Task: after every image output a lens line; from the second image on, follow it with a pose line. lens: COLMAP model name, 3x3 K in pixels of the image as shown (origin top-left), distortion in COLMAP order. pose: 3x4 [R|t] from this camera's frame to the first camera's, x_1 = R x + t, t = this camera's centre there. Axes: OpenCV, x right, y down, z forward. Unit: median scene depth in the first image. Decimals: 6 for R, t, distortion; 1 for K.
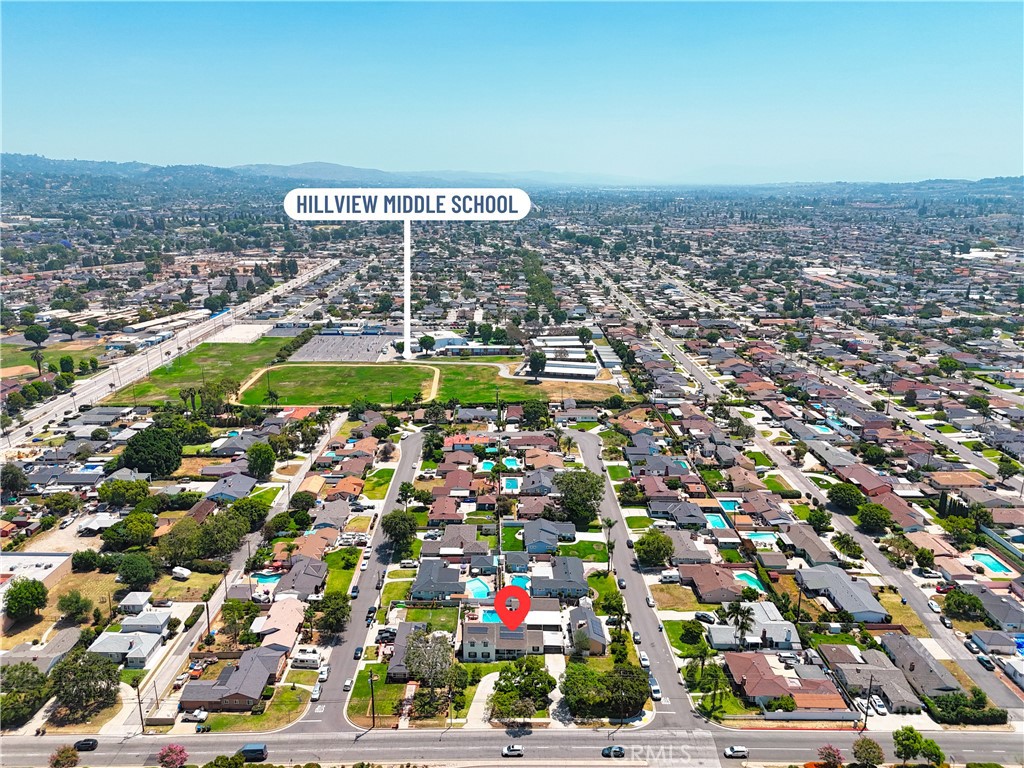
lens RADIAL K [[758.8, 0, 512.0], [0, 758.8, 384.0], [0, 0, 1]] dist [0.101797, -0.117986]
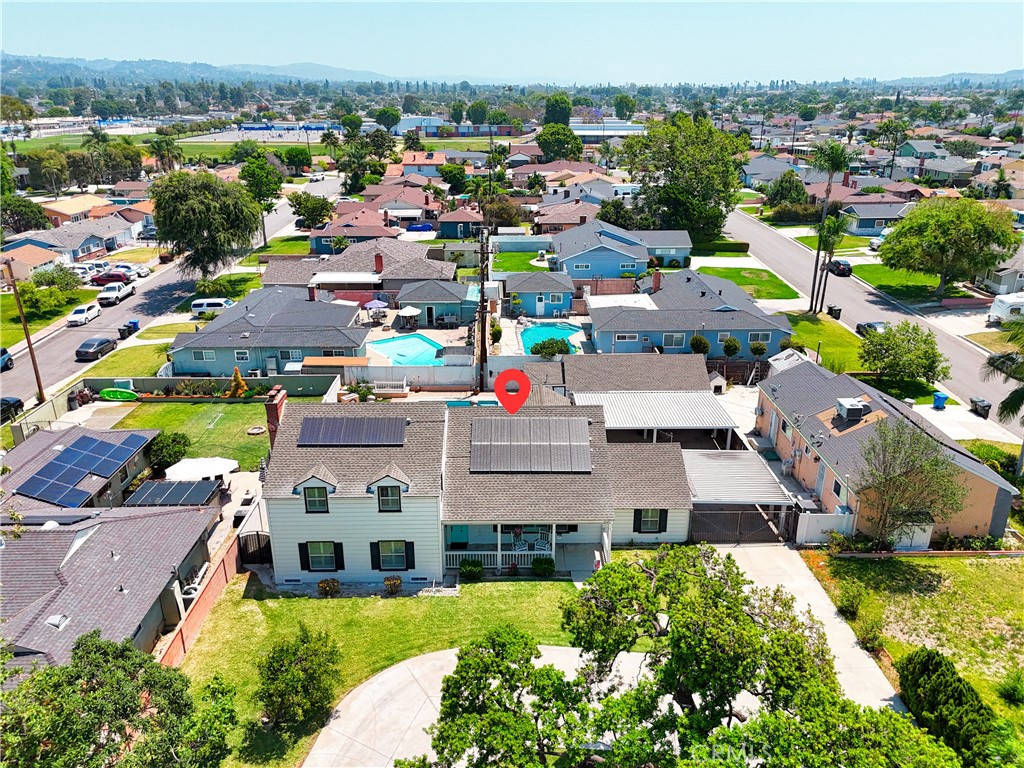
lens RADIAL K [[758.8, 0, 512.0], [0, 758.8, 384.0], [0, 0, 1]] dist [0.101797, -0.117986]
pose [[0.999673, -0.023091, -0.010963, -0.001954], [0.024131, 0.993984, 0.106834, 0.288538], [0.008431, -0.107063, 0.994216, 0.807973]]
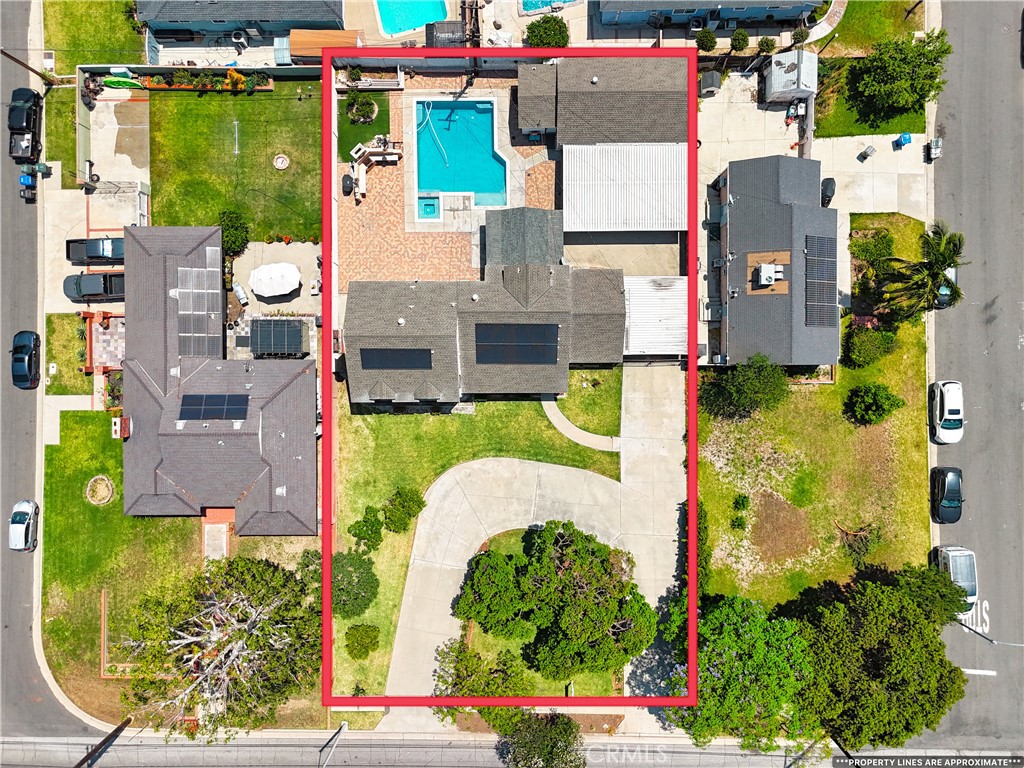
lens RADIAL K [[758.8, 0, 512.0], [0, 758.8, 384.0], [0, 0, 1]] dist [0.101797, -0.117986]
pose [[0.999320, 0.007997, -0.035993, 0.008641], [0.032990, 0.242000, 0.969715, 0.054204], [0.016465, -0.970243, 0.241572, 0.918248]]
